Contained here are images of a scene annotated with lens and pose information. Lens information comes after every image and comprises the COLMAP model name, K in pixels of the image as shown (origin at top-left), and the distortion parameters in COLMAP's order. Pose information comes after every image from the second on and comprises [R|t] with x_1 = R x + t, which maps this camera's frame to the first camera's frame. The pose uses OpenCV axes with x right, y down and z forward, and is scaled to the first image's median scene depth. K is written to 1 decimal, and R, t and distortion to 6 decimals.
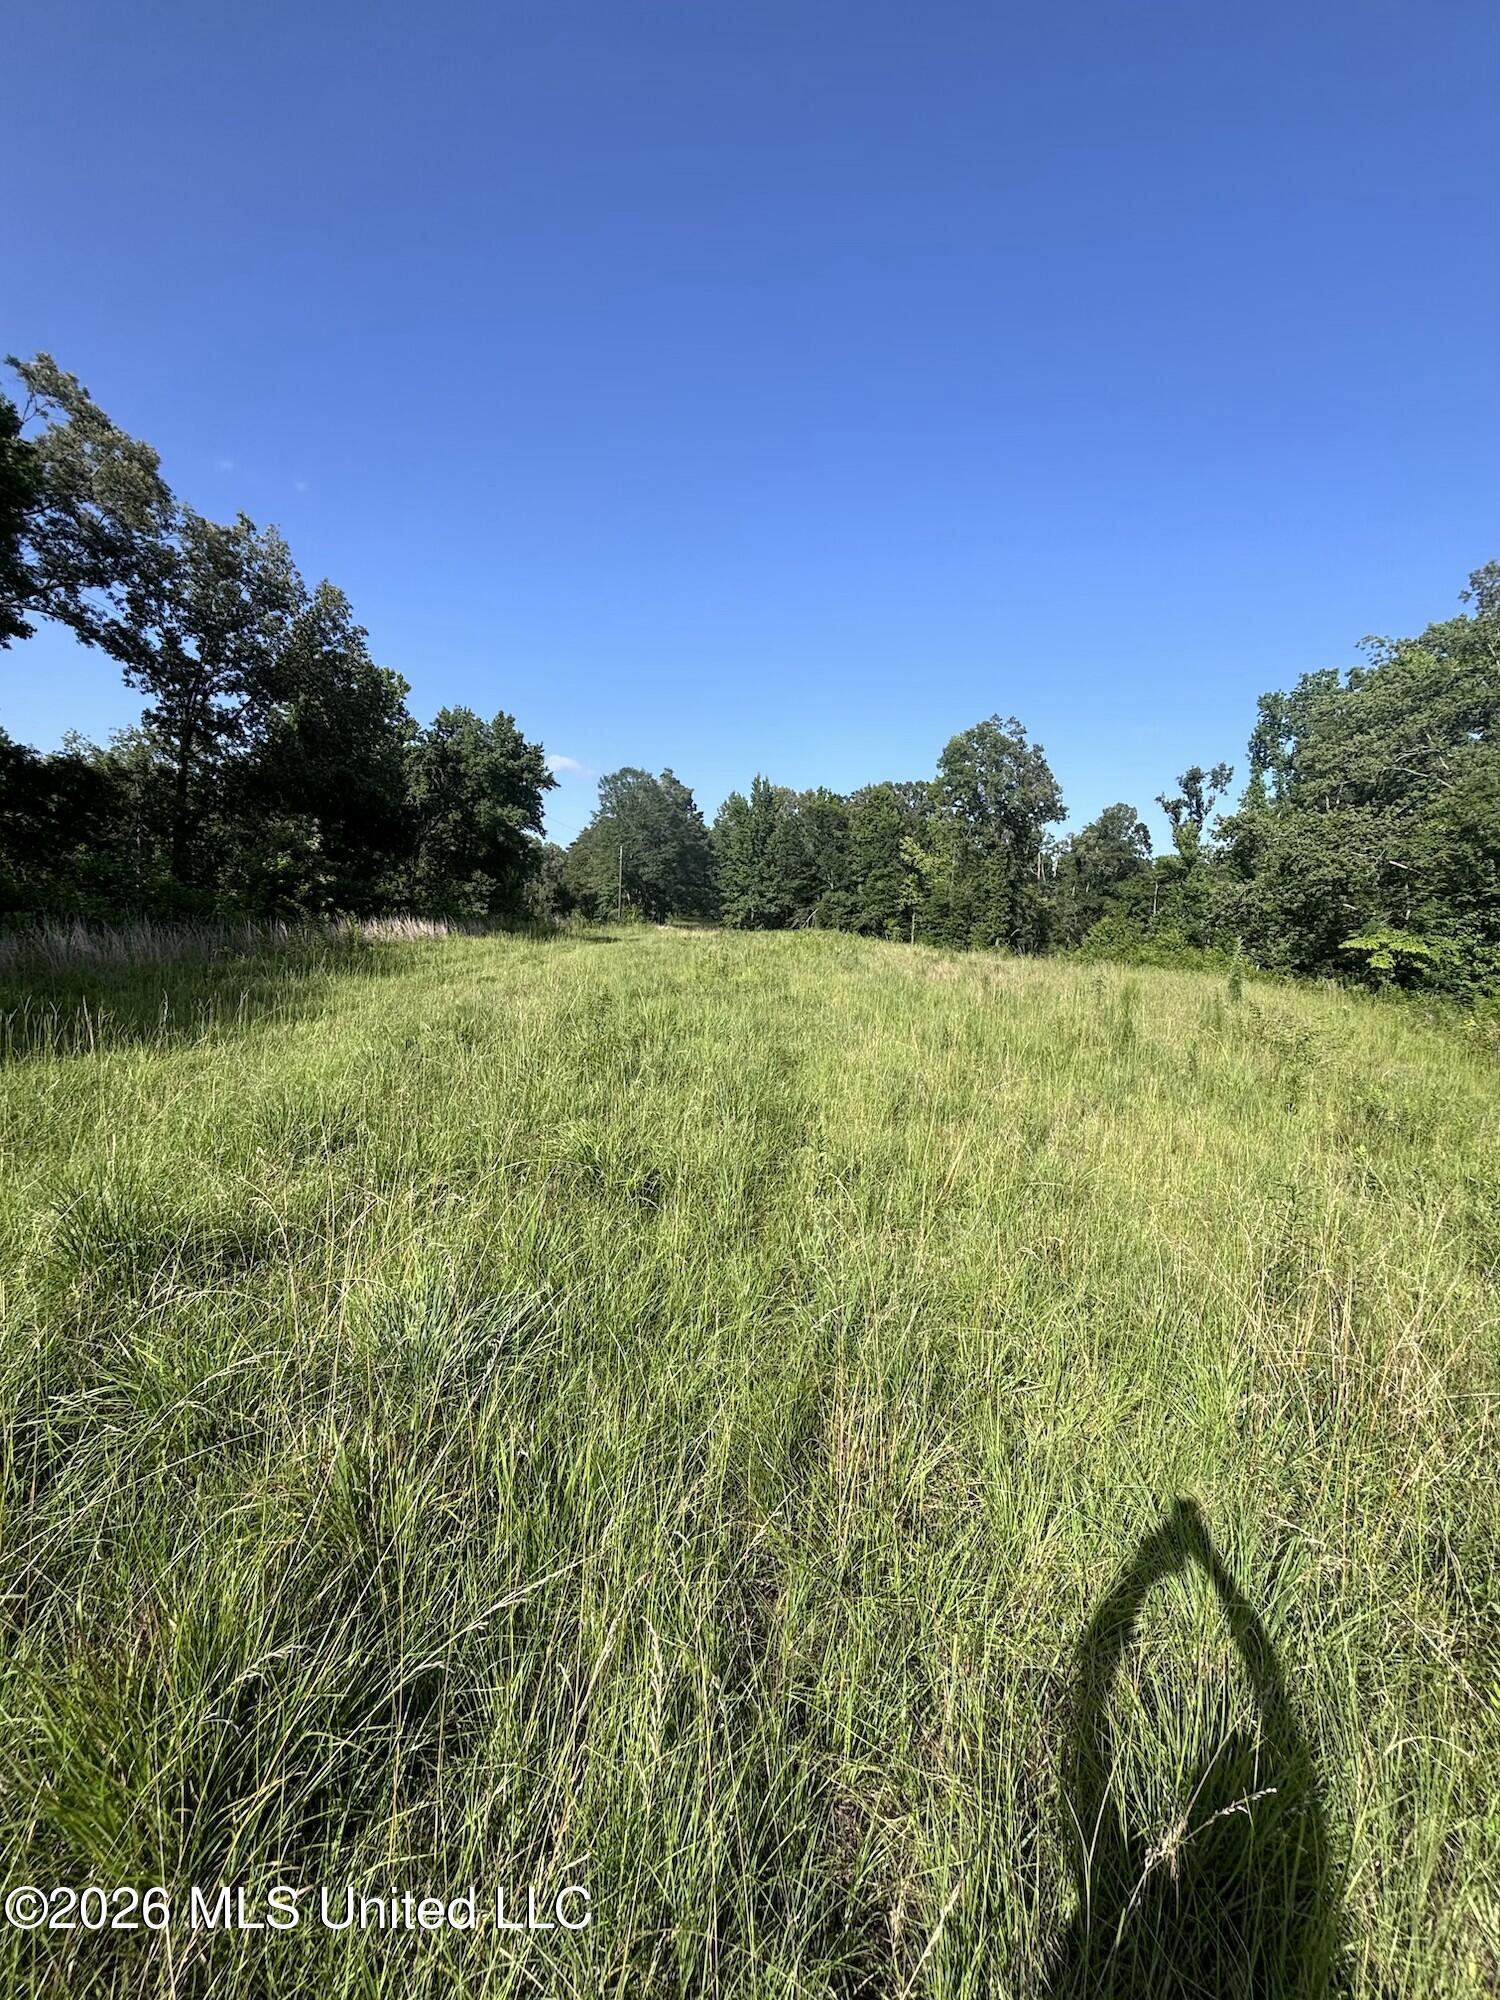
lens RADIAL K [[806.2, 0, 750.0], [0, 806.2, 998.0], [0, 0, 1]] dist [-0.001425, -0.000033]
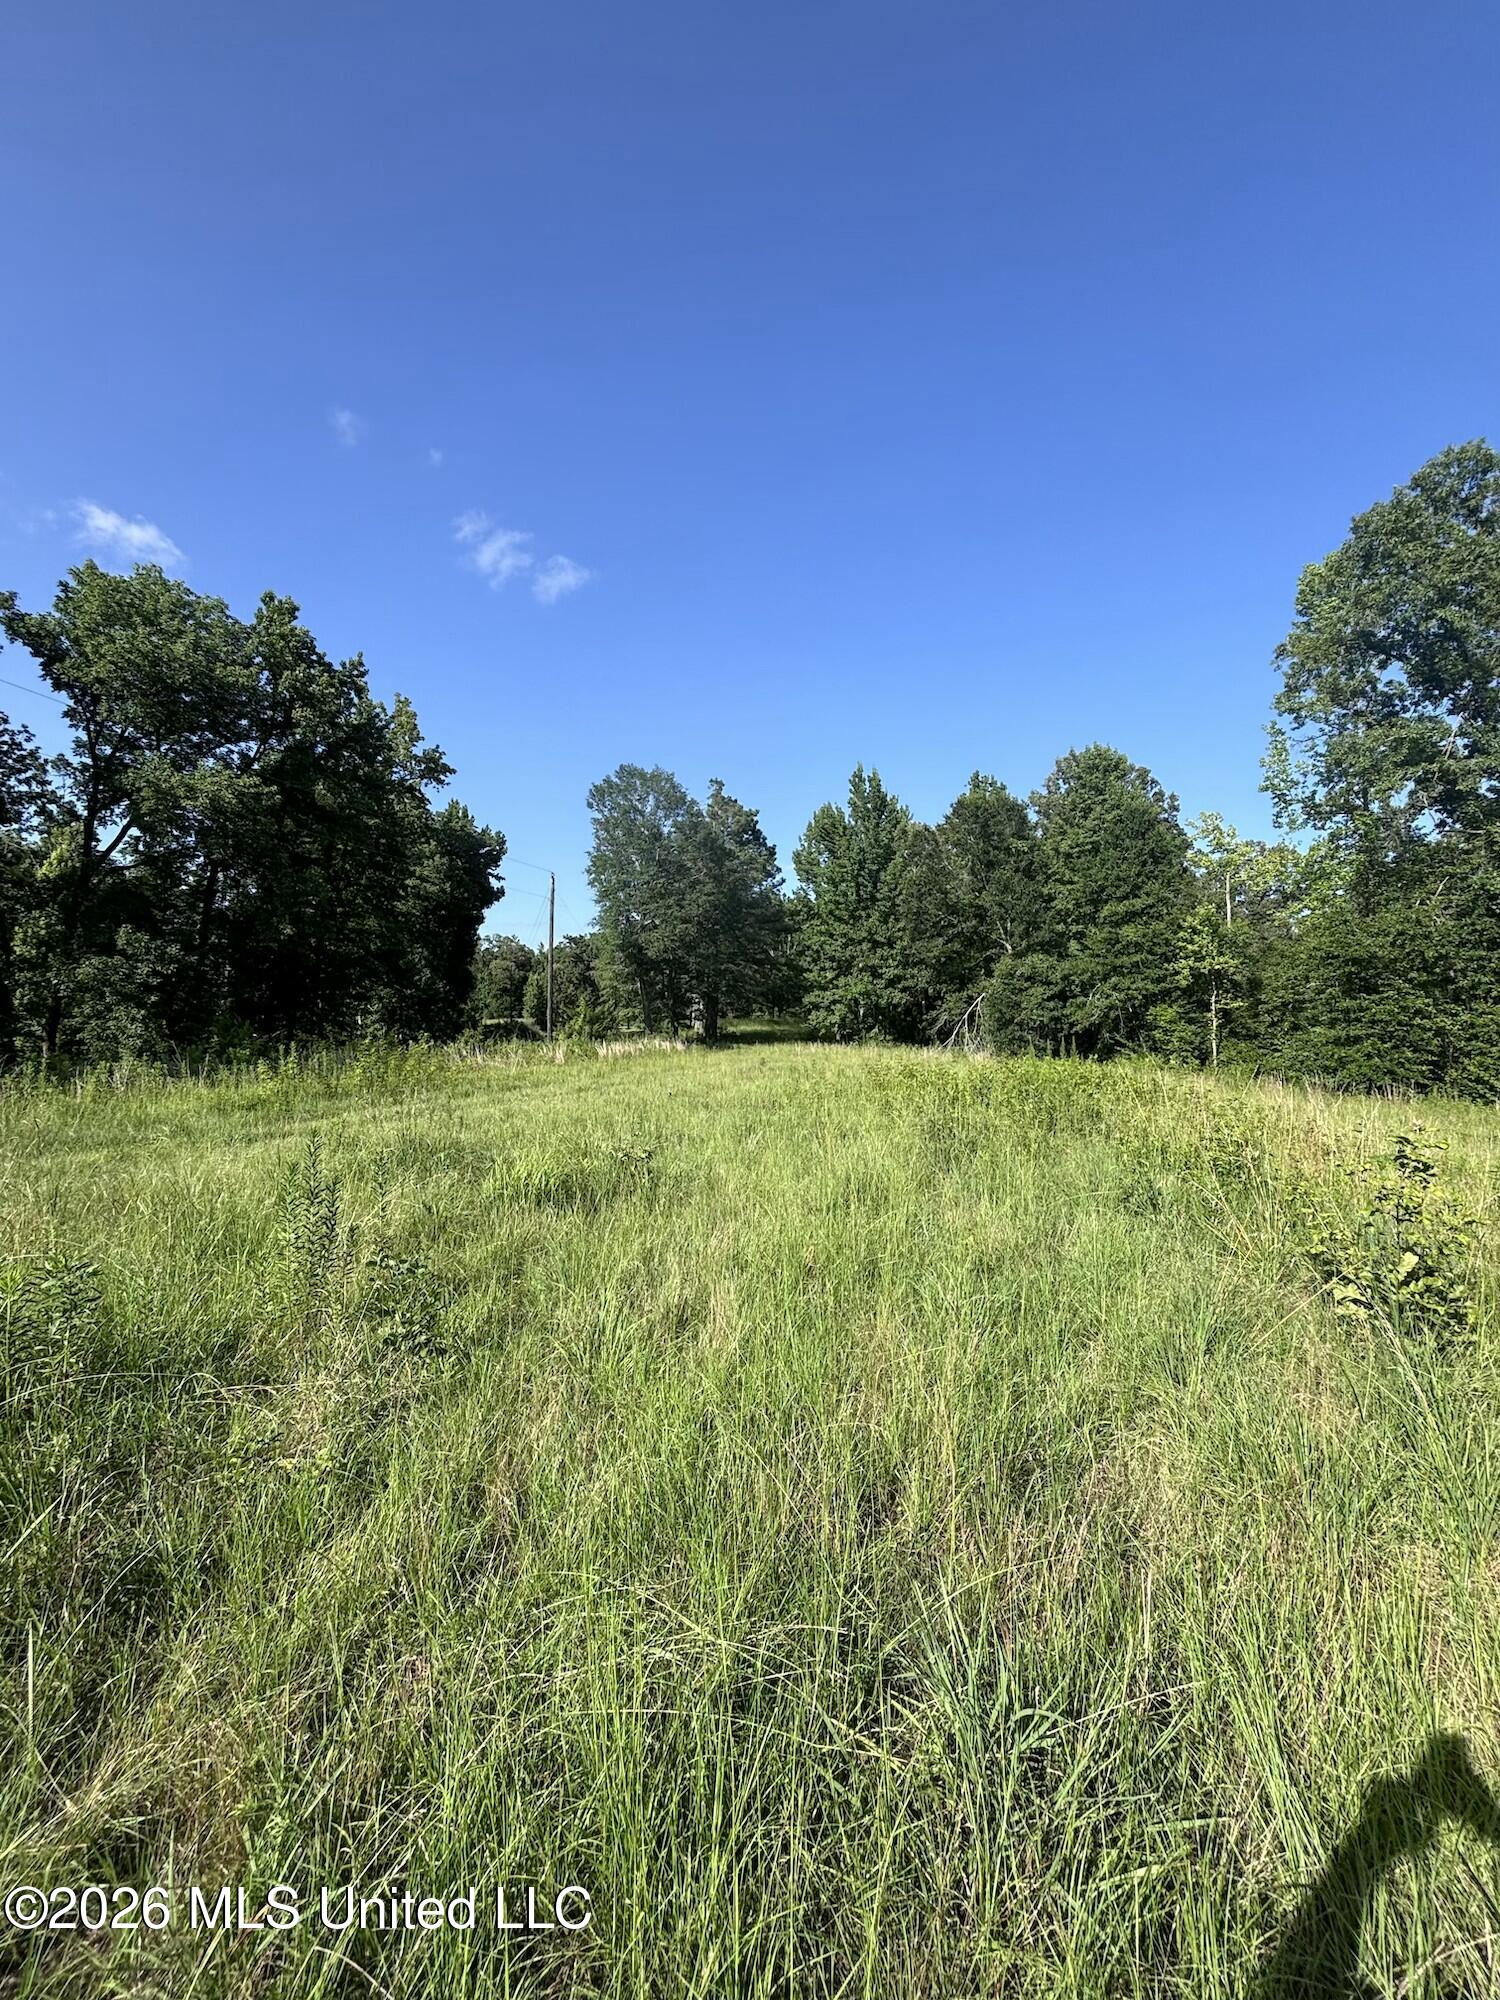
lens RADIAL K [[805.9, 0, 753.7], [0, 805.9, 1003.1], [0, 0, 1]] dist [0.000189, 0.000014]
pose [[0.986613, -0.043782, -0.157094, 0.018316], [0.025578, 0.992910, -0.116083, -0.046502], [0.161063, 0.110511, 0.980738, 0.456317]]
